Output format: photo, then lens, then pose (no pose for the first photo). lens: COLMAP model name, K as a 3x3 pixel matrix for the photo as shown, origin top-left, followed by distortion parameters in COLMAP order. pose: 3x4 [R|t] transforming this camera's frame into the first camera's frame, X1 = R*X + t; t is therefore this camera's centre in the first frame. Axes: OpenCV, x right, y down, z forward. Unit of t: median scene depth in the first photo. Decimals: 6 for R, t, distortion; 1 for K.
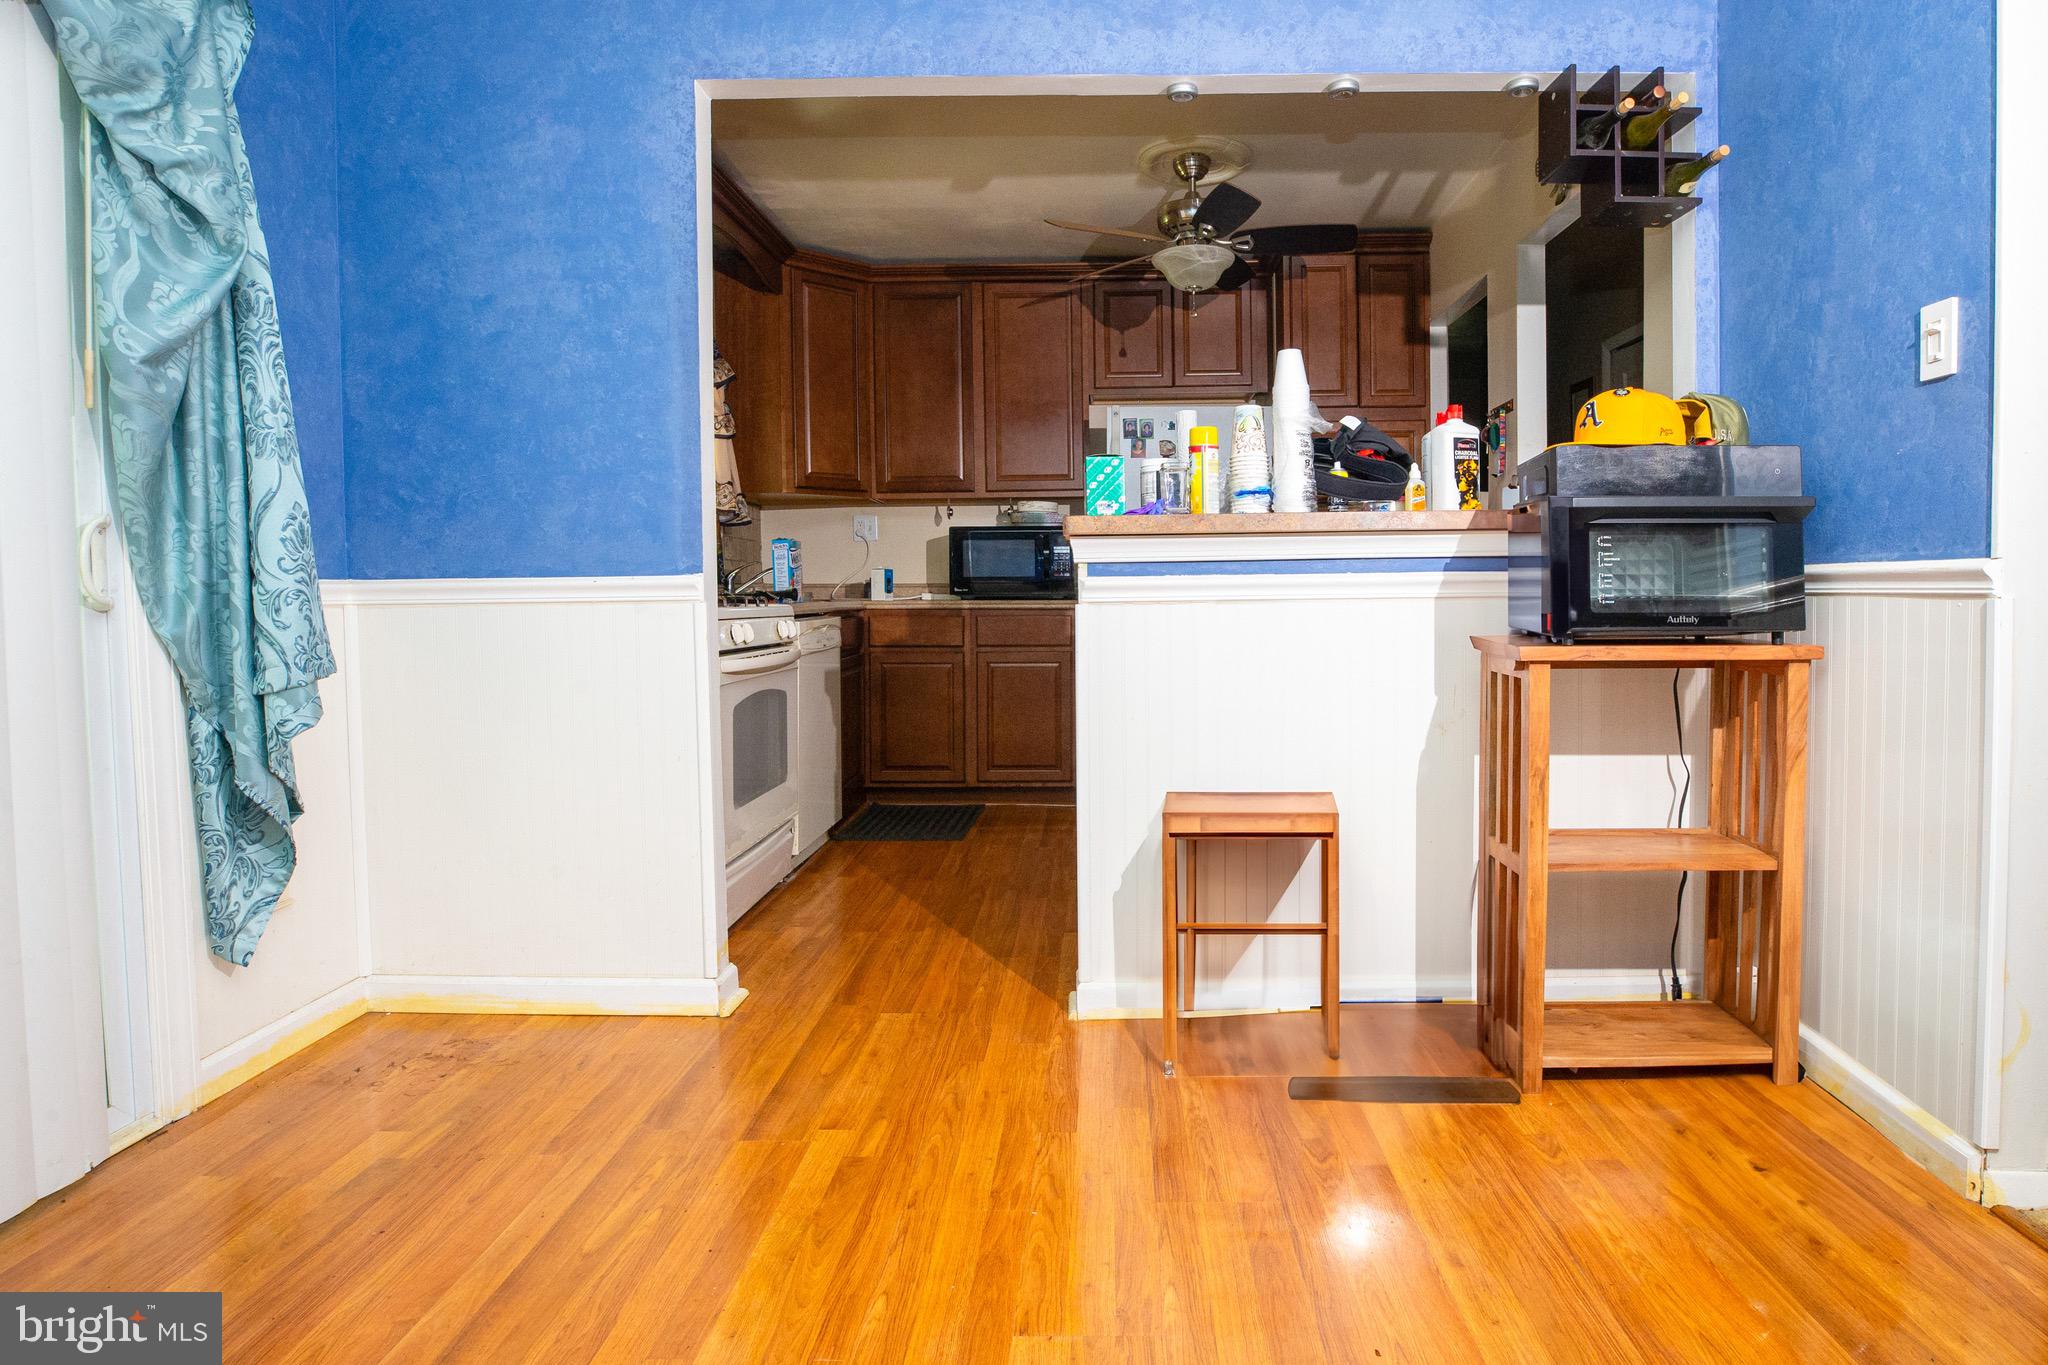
lens RADIAL K [[1133.8, 0, 1098.7], [0, 1133.8, 631.5], [0, 0, 1]] dist [-0.018587, 0.000311]
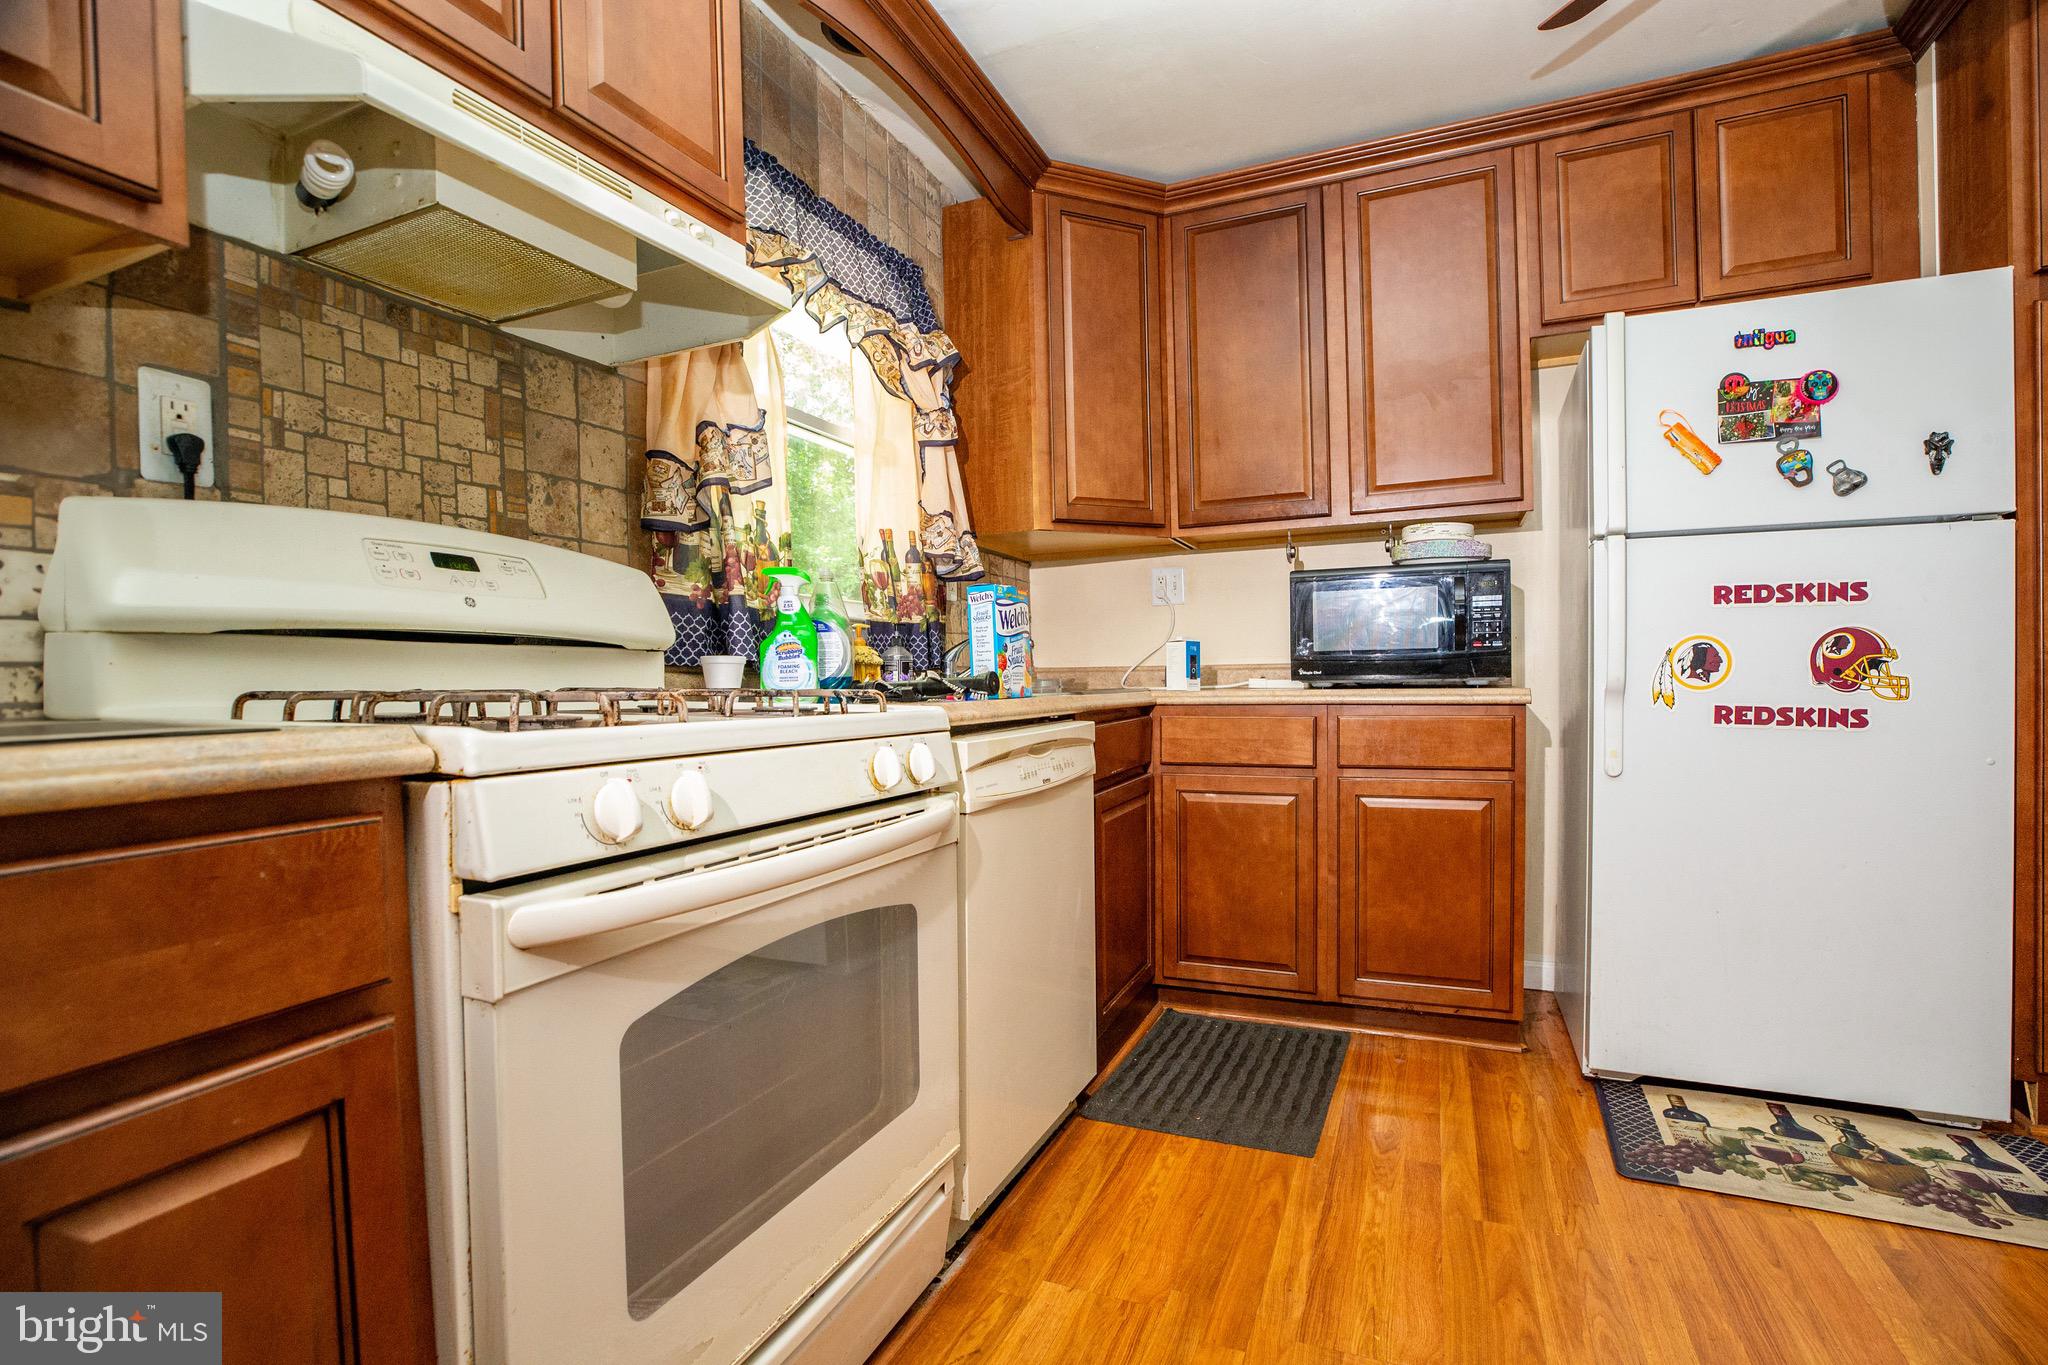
lens RADIAL K [[934.8, 0, 1038.4], [0, 934.8, 691.7], [0, 0, 1]] dist [-0.015345, 0.000297]
pose [[0.925439, -0.004509, -0.378869, -0.096643], [-0.003194, 0.999801, -0.019701, -0.023614], [0.378882, 0.019443, 0.925241, 0.699248]]
